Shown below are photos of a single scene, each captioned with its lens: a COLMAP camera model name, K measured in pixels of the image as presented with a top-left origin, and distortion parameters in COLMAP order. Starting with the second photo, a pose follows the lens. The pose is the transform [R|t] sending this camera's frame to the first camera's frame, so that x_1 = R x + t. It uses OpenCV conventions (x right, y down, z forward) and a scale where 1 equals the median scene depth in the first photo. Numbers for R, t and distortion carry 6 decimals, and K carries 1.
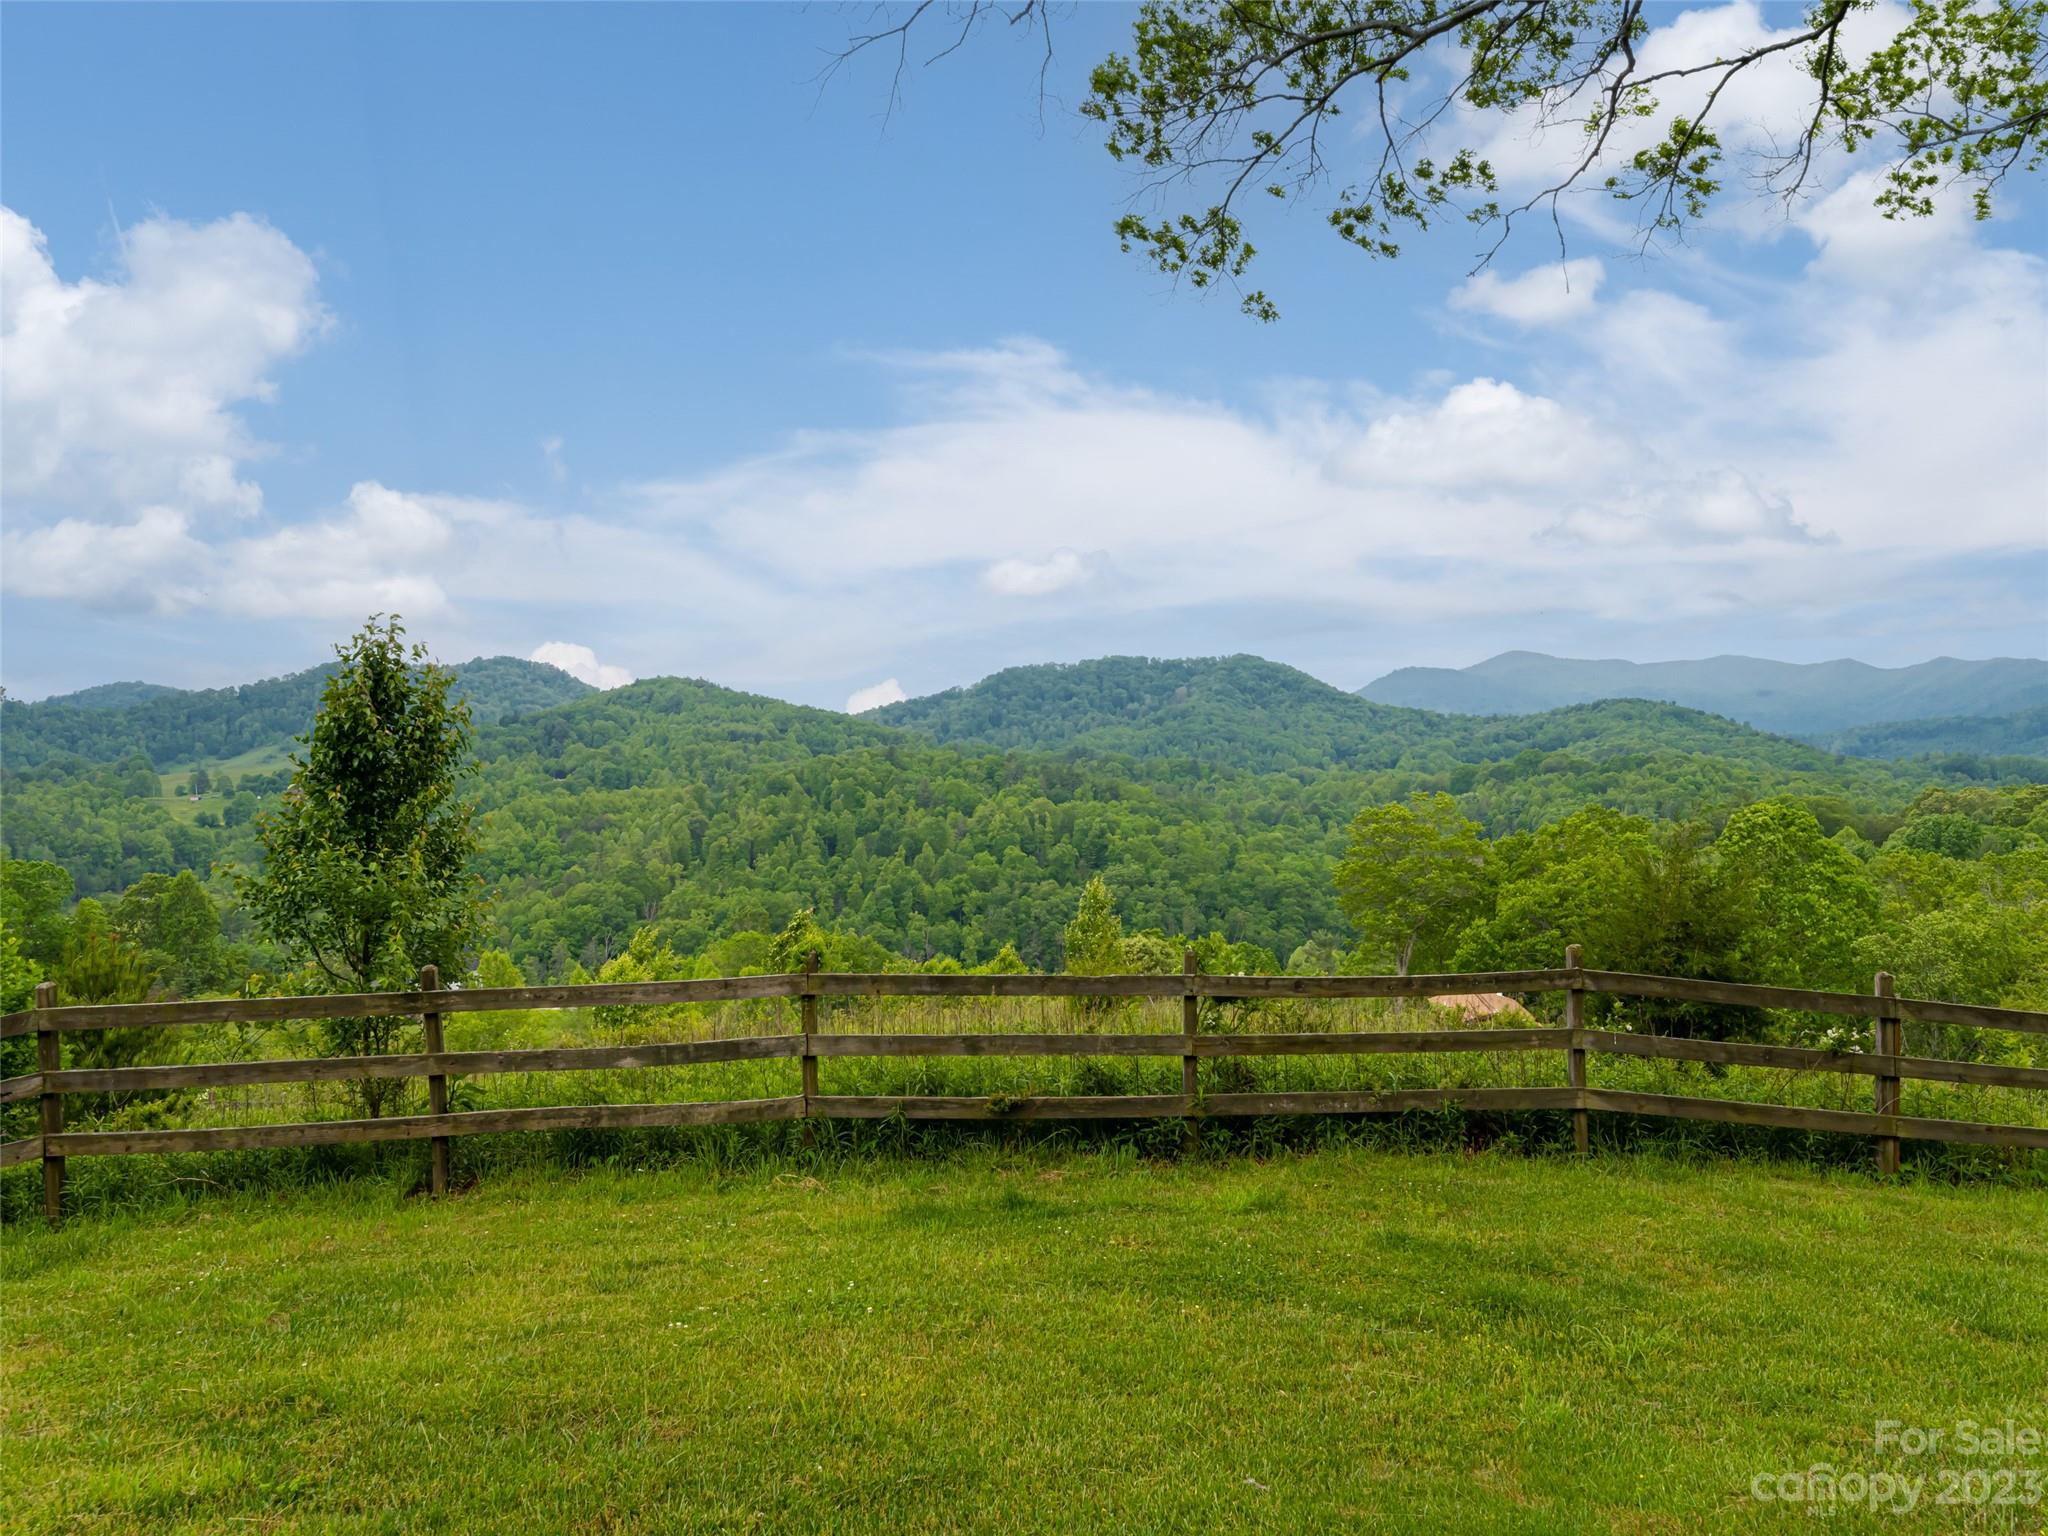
lens RADIAL K [[1445.6, 0, 1024.0], [0, 1445.6, 768.0], [0, 0, 1]] dist [0.000455, -0.001783]
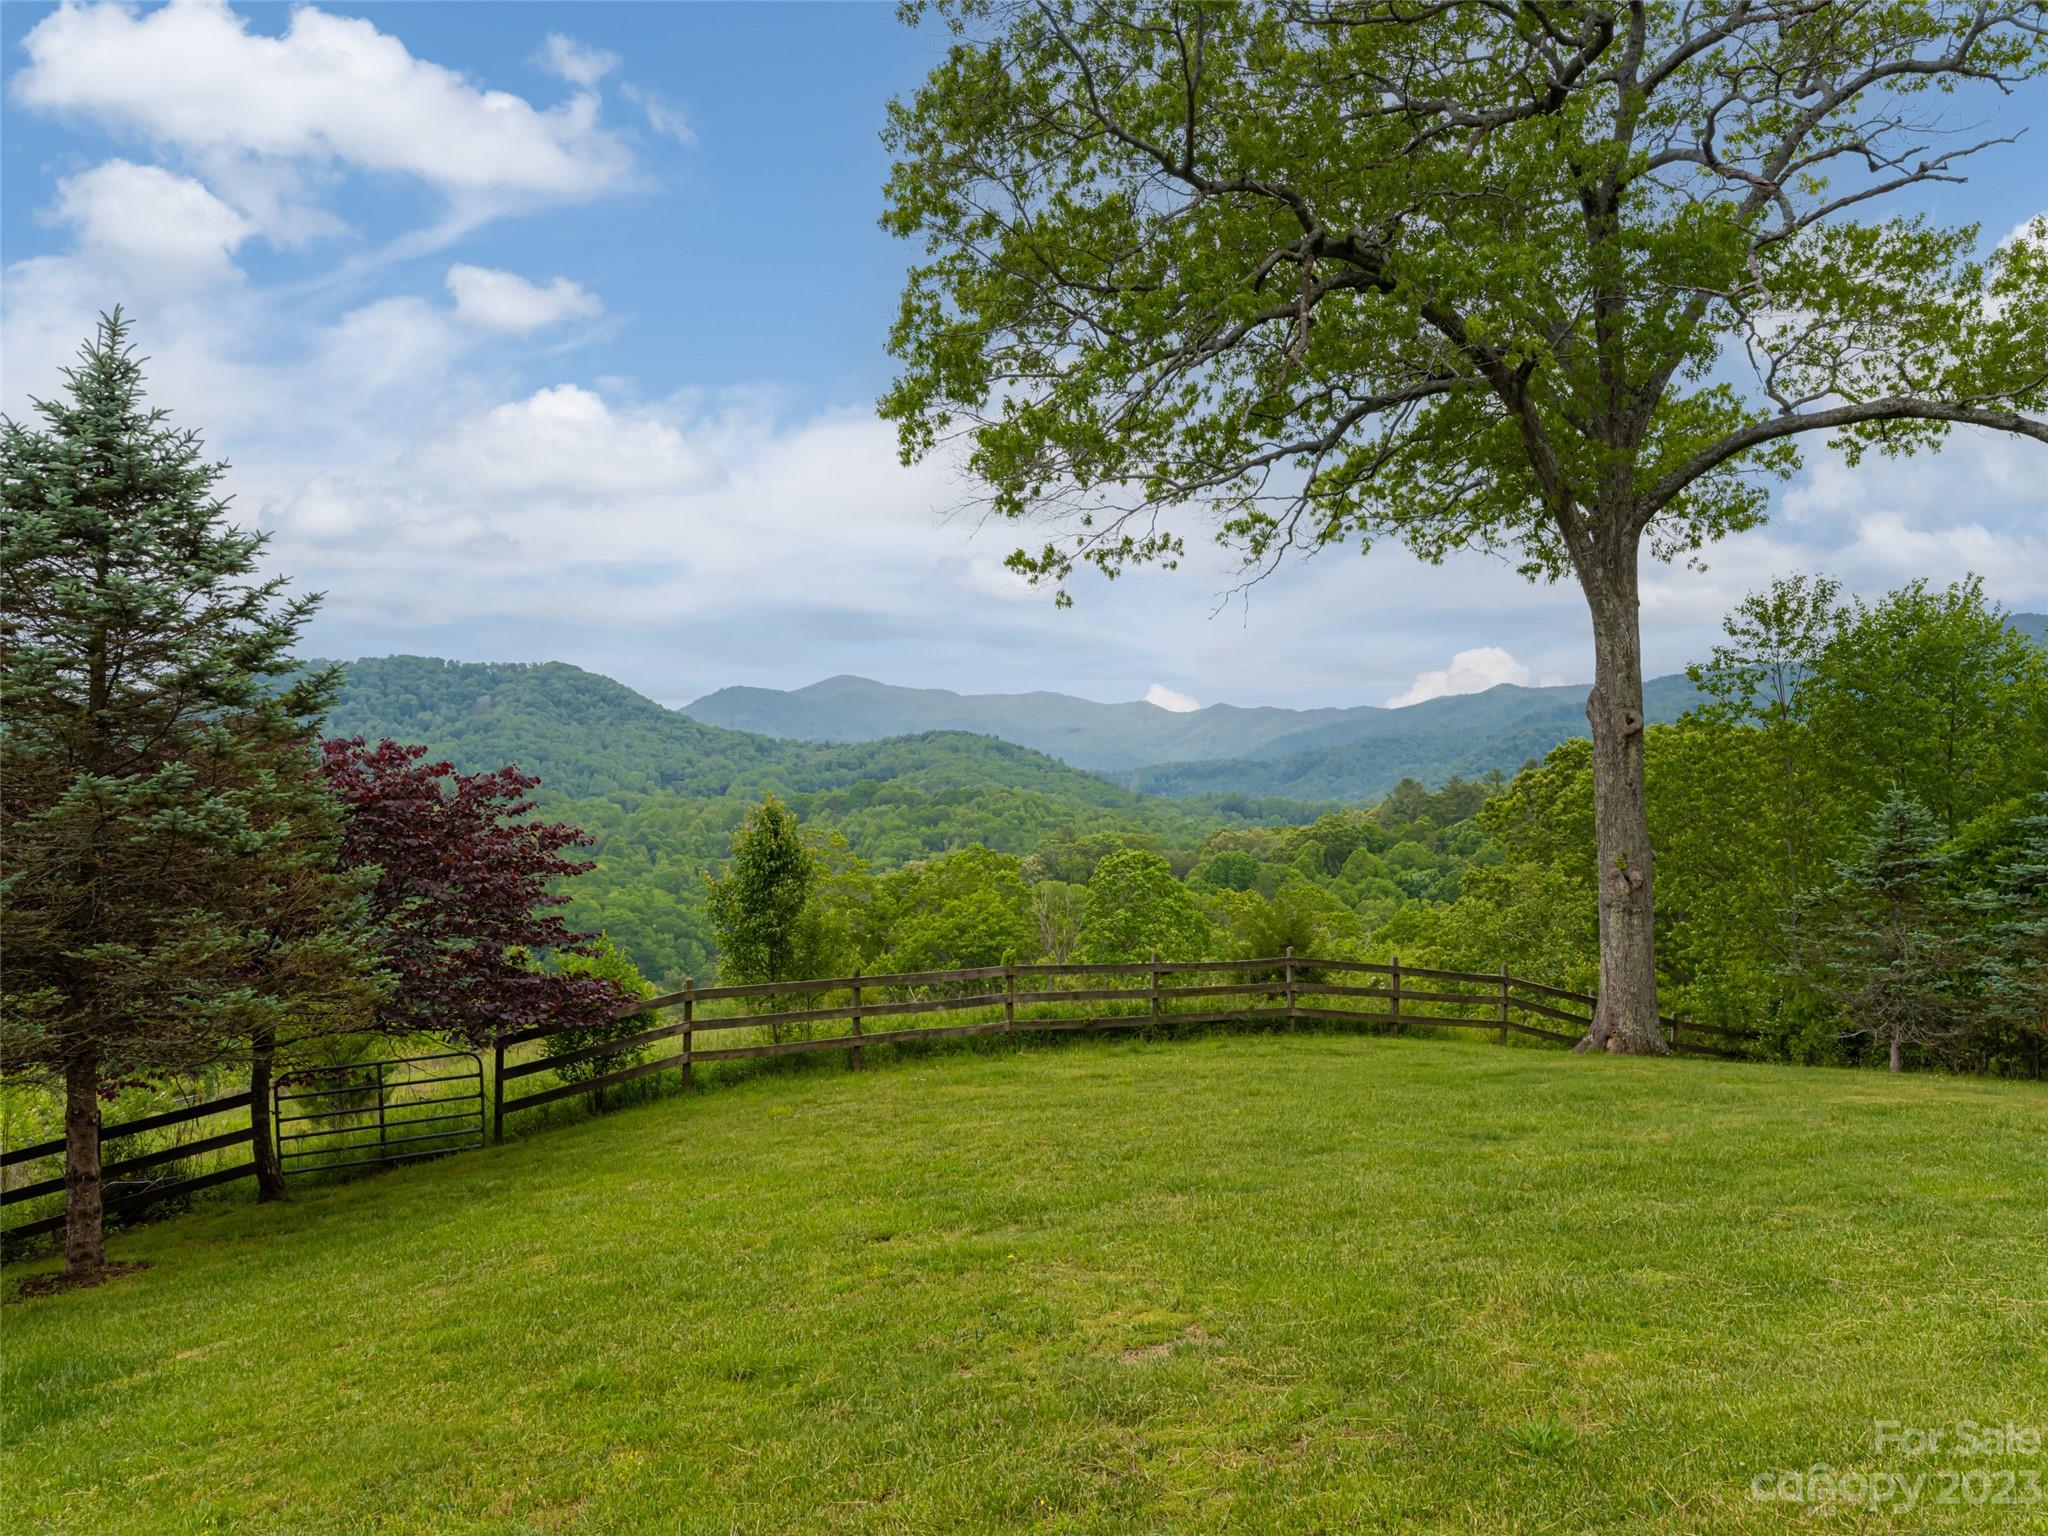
lens RADIAL K [[1767.0, 0, 1024.0], [0, 1767.0, 768.0], [0, 0, 1]] dist [-0.052710, 0.000679]
pose [[0.886810, 0.028331, 0.461266, -0.101847], [-0.025610, 0.999598, -0.012157, -0.009009], [-0.461425, -0.001032, 0.887179, -0.101491]]
